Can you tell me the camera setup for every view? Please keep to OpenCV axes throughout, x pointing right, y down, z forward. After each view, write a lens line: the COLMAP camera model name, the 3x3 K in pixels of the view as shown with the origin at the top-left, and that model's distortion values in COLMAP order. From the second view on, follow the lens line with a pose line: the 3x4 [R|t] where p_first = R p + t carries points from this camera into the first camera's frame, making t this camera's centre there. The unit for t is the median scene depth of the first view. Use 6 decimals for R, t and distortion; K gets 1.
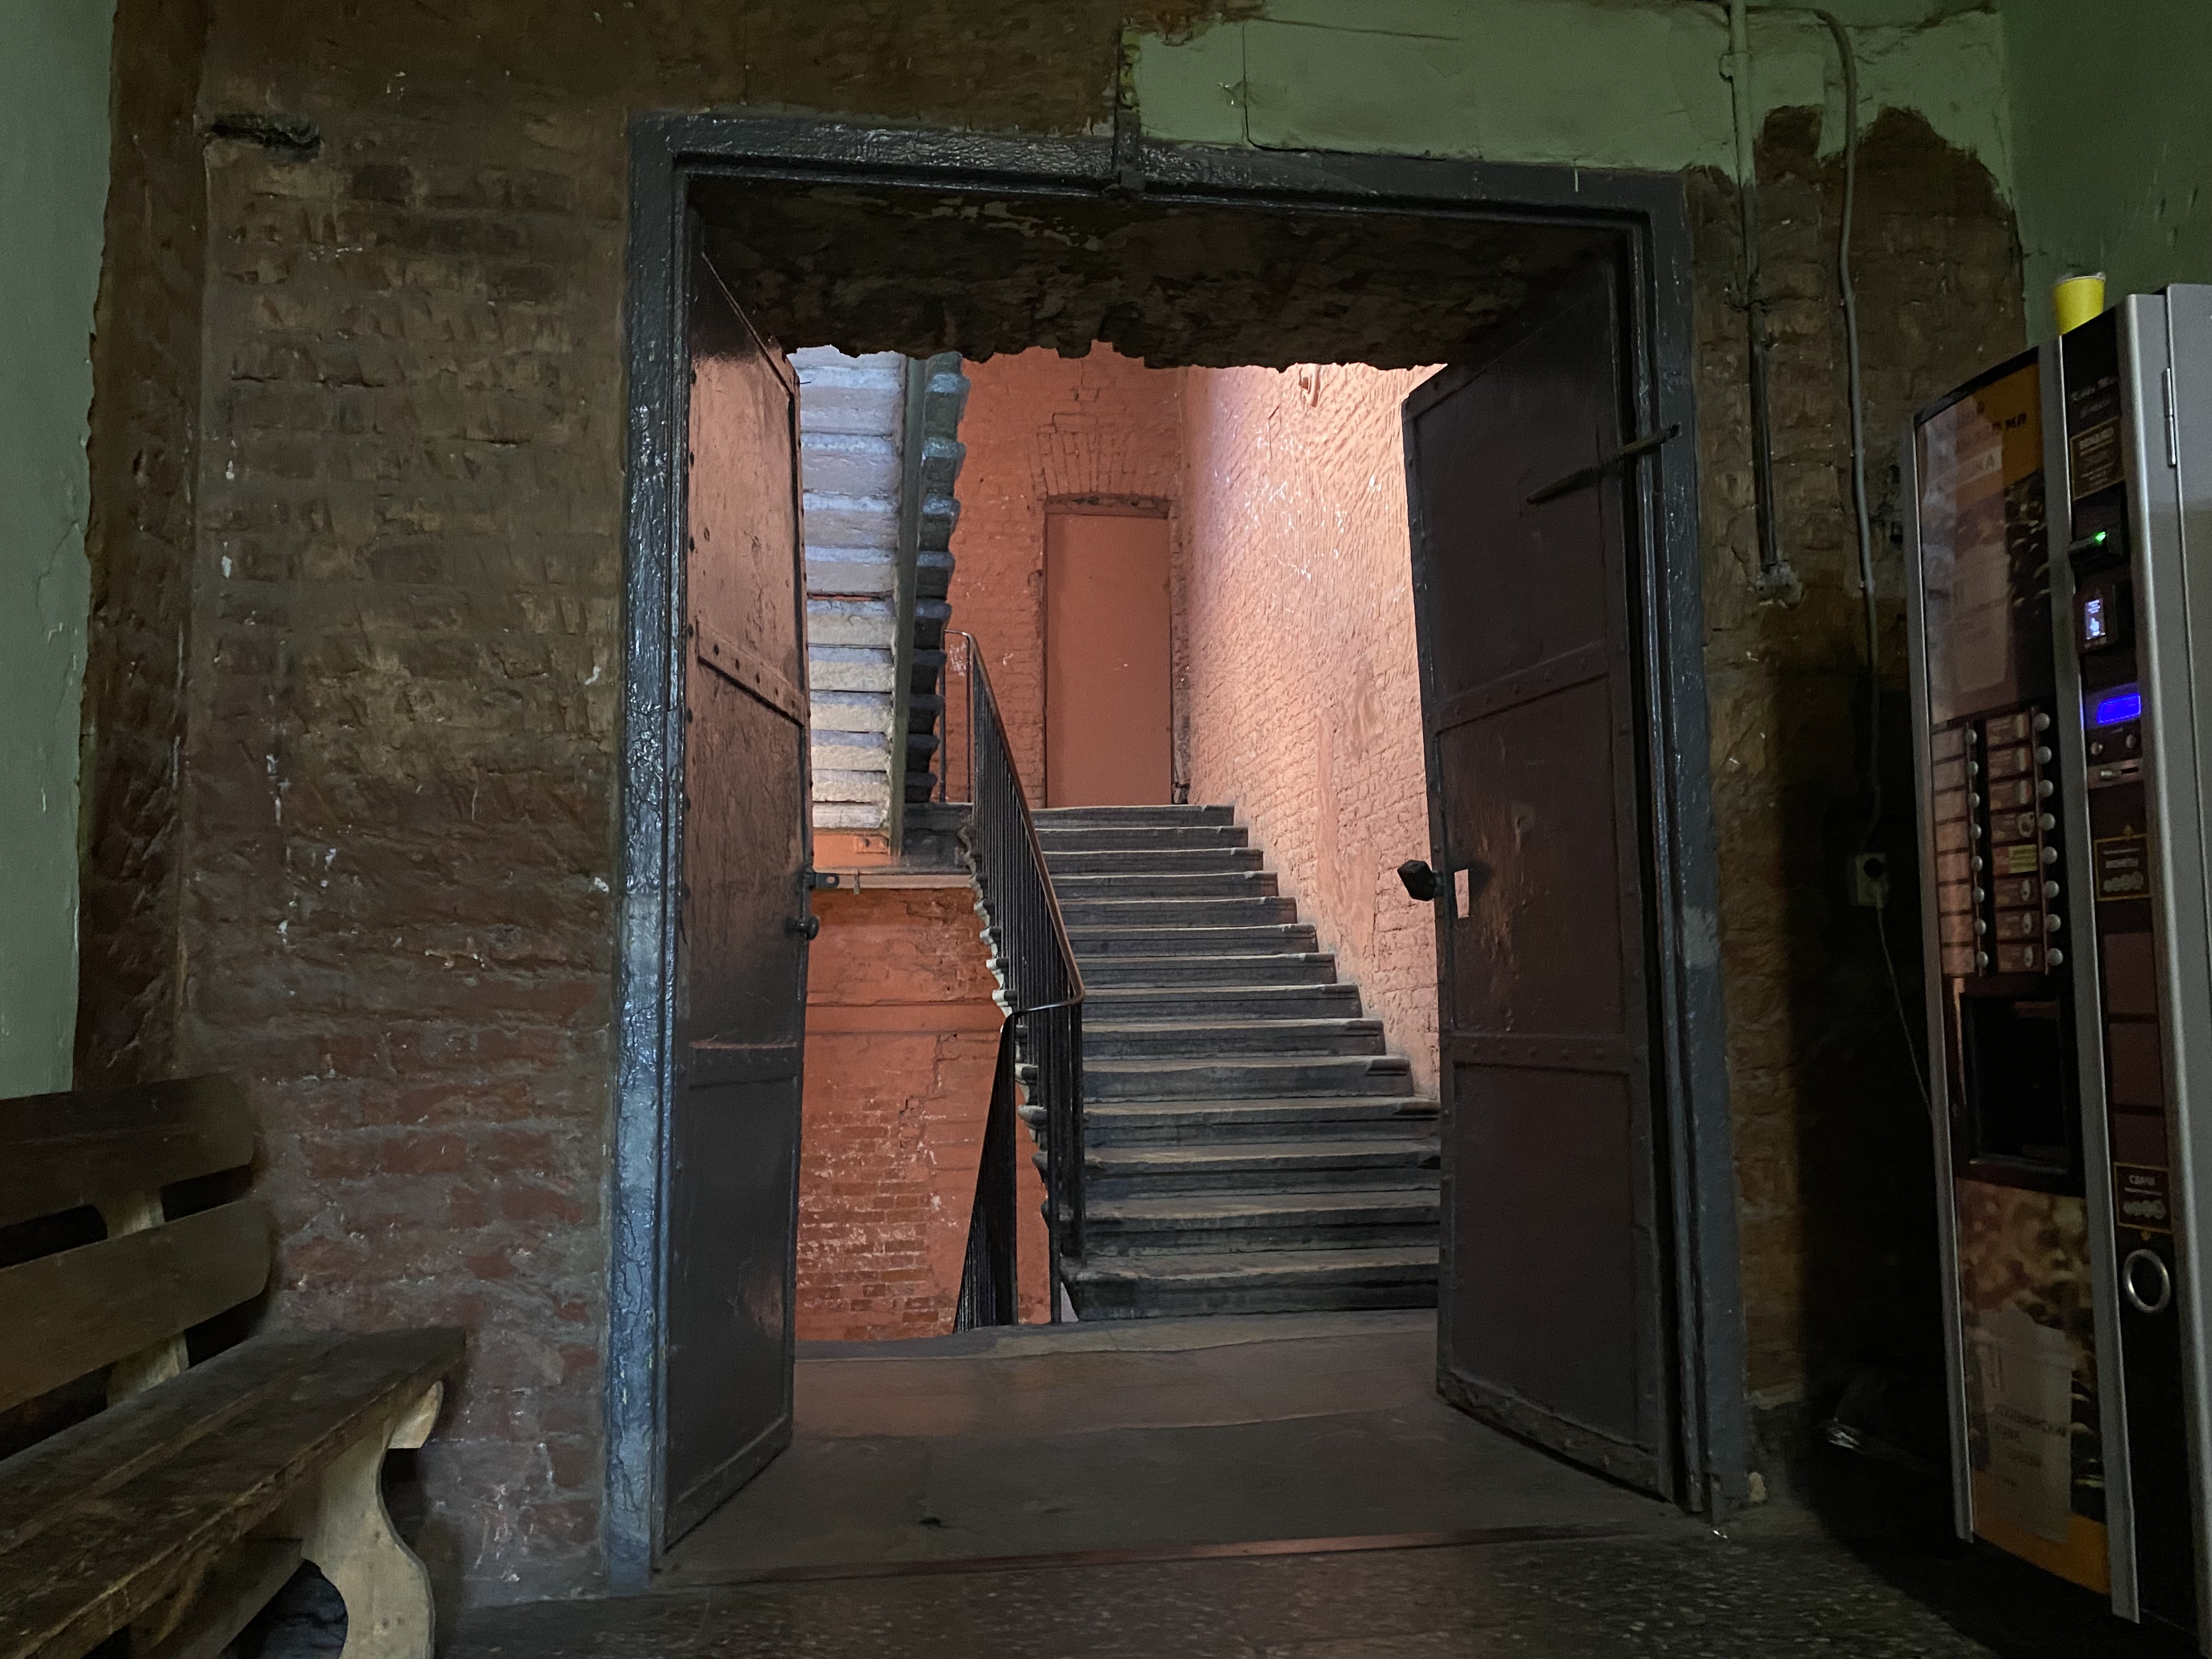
lens RADIAL K [[1689.8, 0, 1106.0], [0, 1689.8, 829.5], [0, 0, 1]] dist [0.057769, -0.002522]
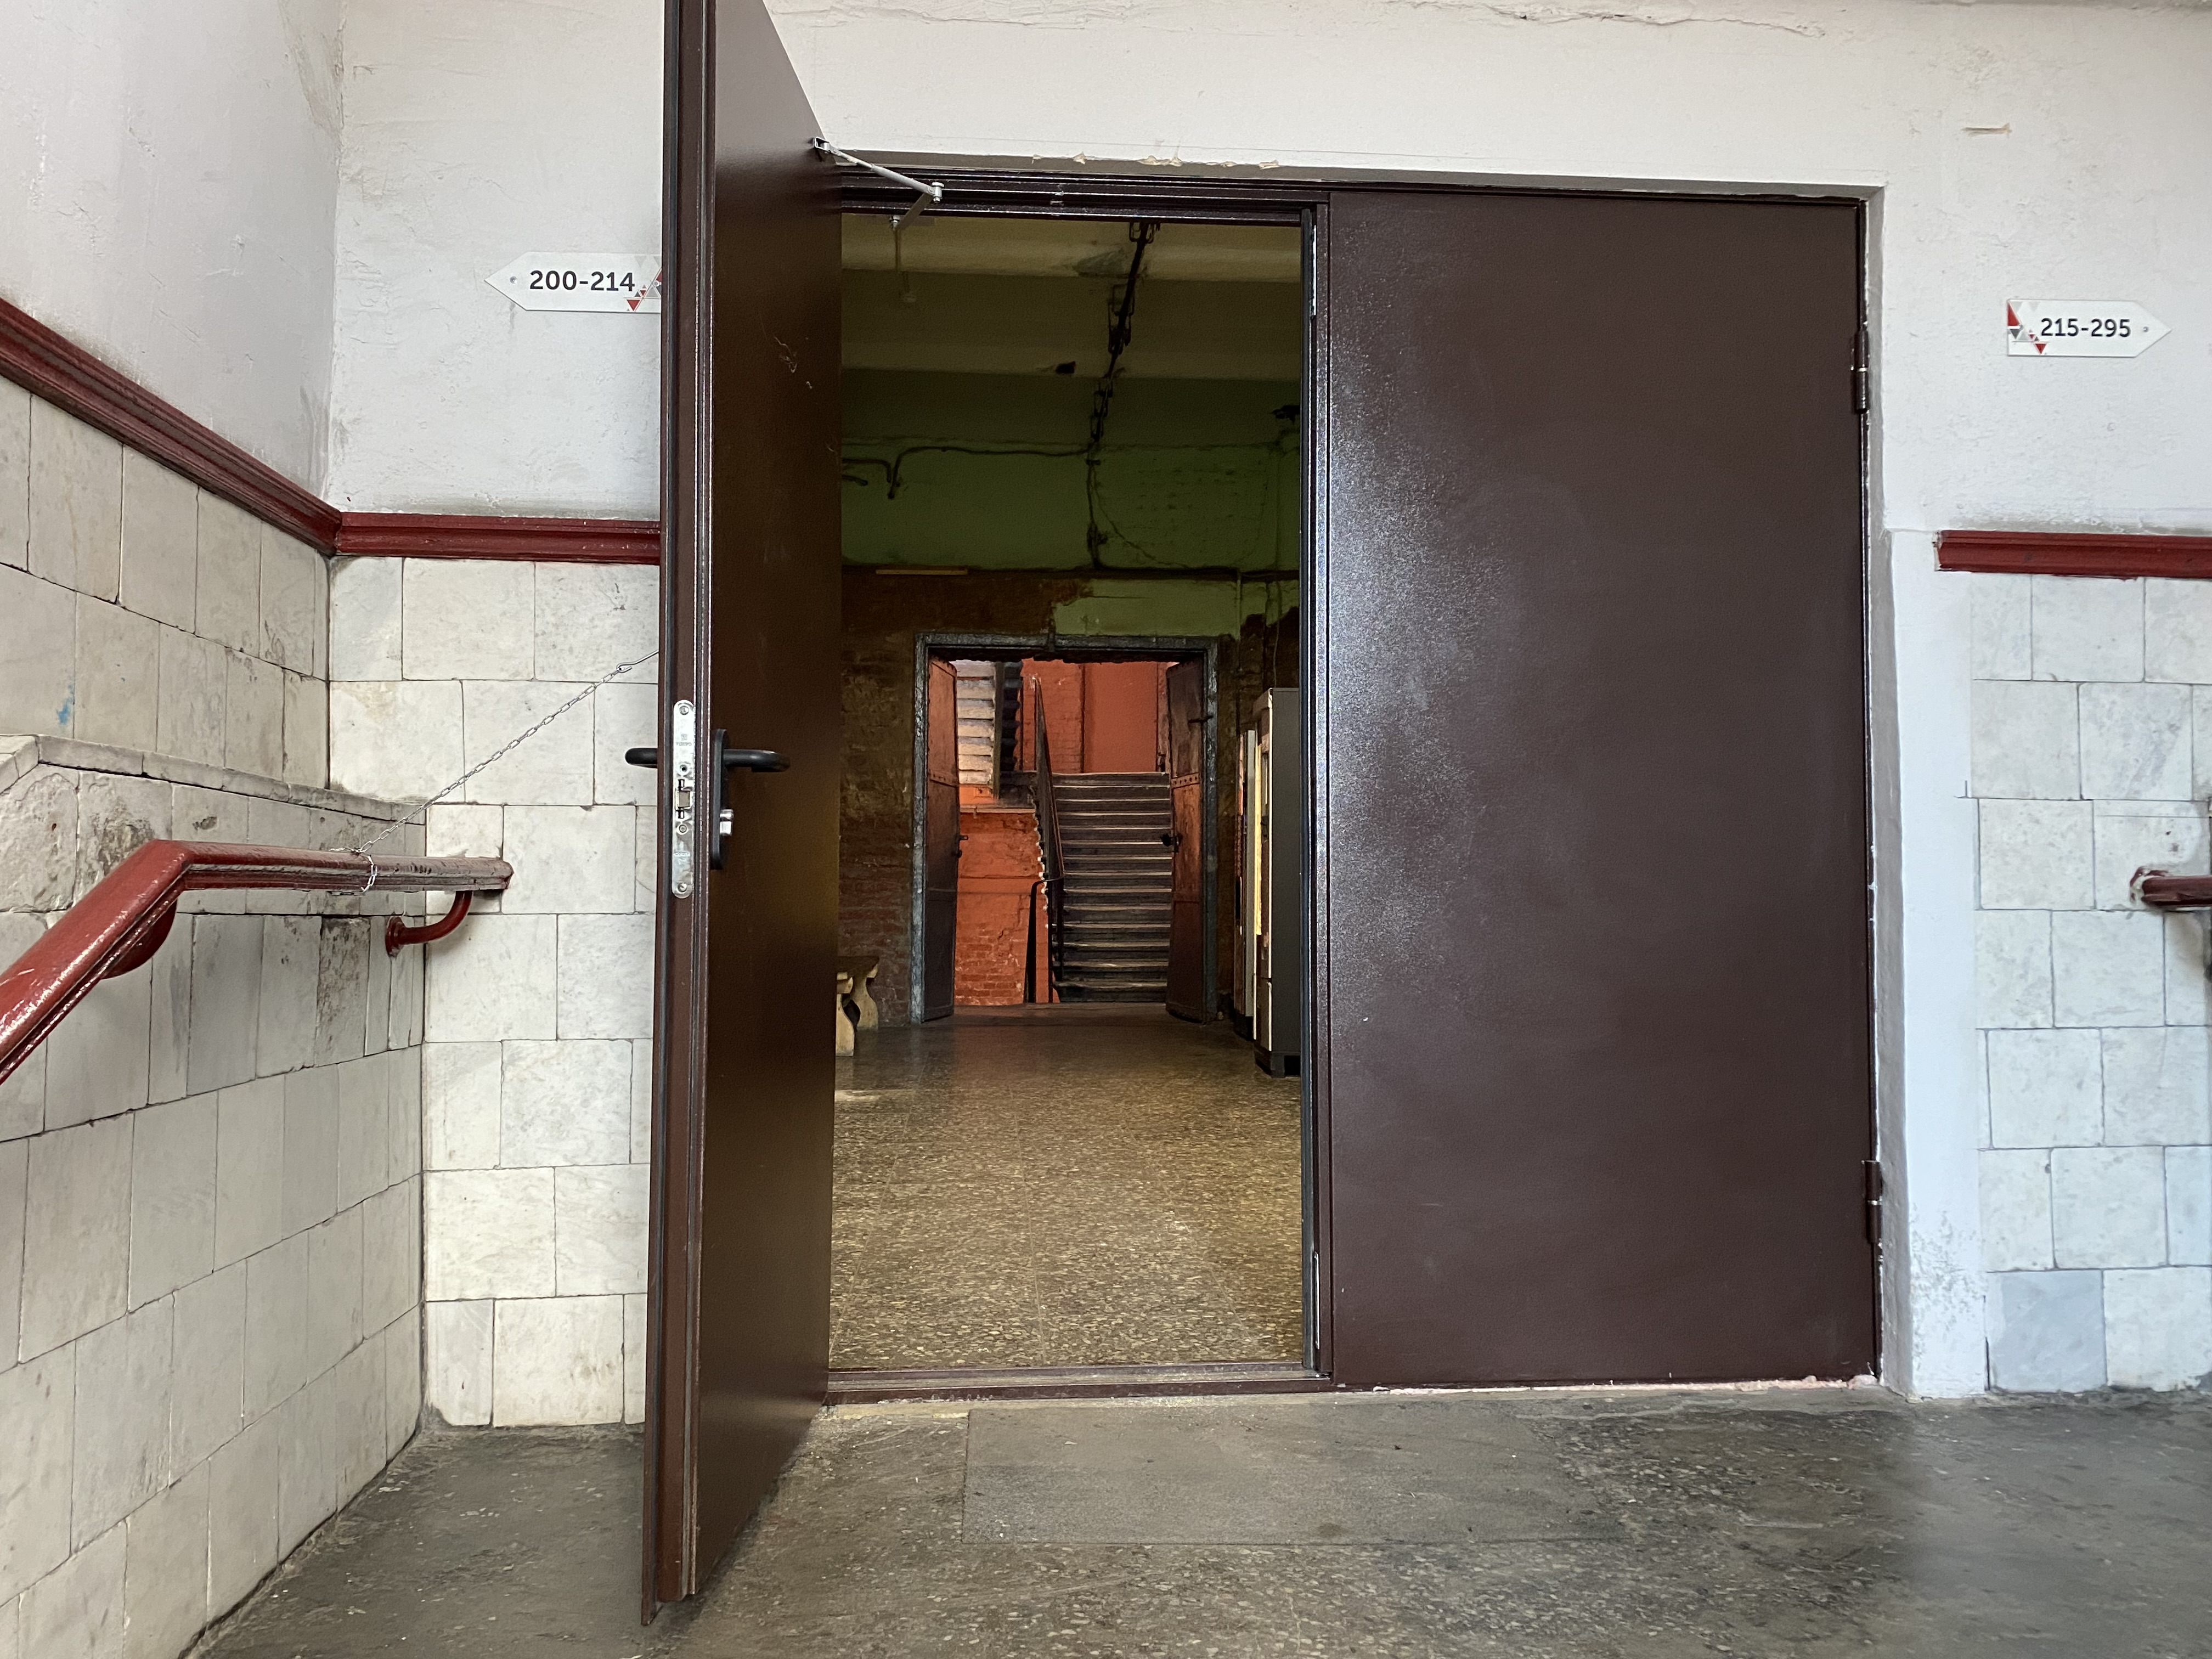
lens RADIAL K [[1689.8, 0, 1106.0], [0, 1689.8, 829.5], [0, 0, 1]] dist [0.057769, -0.002522]
pose [[0.997478, 0.014487, -0.069481, 0.320662], [-0.009327, 0.997213, 0.074024, -0.226372], [0.070360, -0.073189, 0.994833, -2.146152]]
